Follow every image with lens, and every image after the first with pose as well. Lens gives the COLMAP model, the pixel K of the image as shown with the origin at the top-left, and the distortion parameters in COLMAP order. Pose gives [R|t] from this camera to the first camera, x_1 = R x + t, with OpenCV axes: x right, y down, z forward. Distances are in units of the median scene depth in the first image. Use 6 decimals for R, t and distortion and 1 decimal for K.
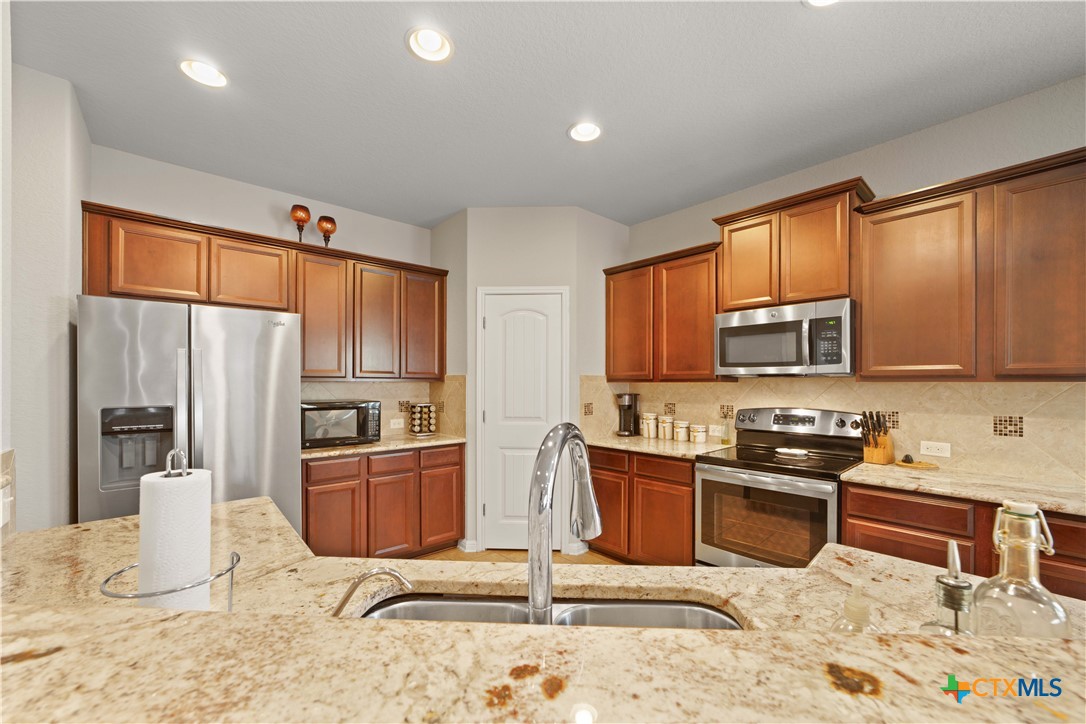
lens RADIAL K [[428.0, 0, 528.8], [0, 428.0, 382.1], [0, 0, 1]] dist [-0.008818, 0.002473]
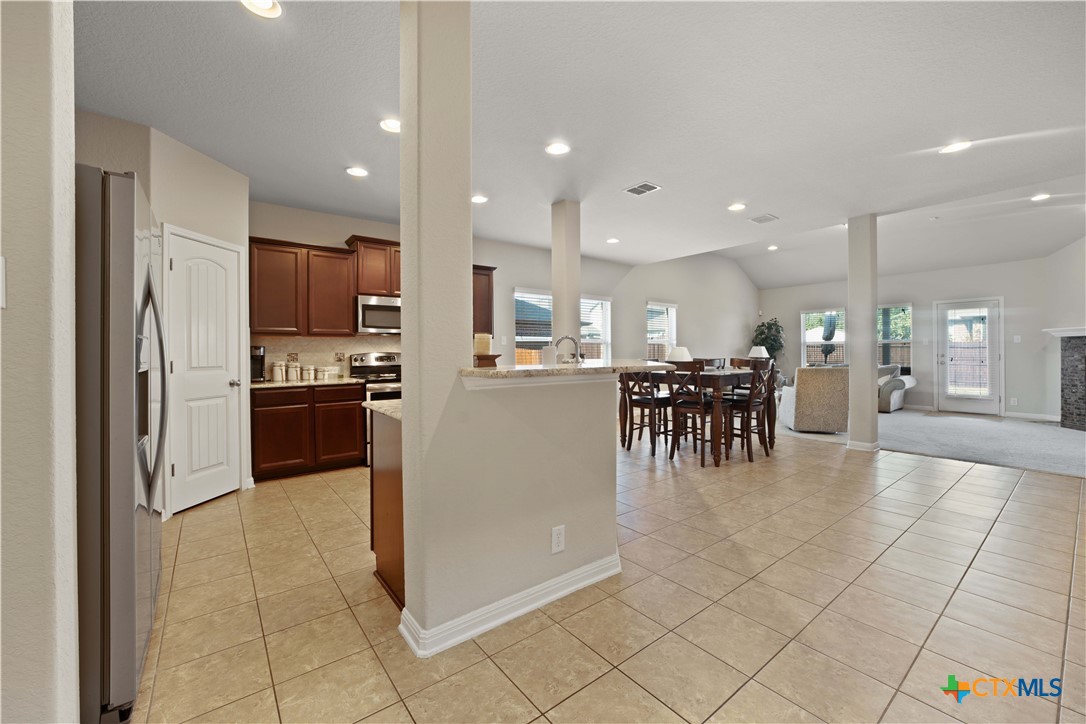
lens RADIAL K [[428.0, 0, 538.8], [0, 428.0, 352.0], [0, 0, 1]] dist [-0.008818, 0.002473]
pose [[0.076278, 0.000546, 0.997086, -0.986057], [0.004693, 0.999989, -0.000907, 0.054205], [-0.997076, 0.004748, 0.076275, 0.161780]]
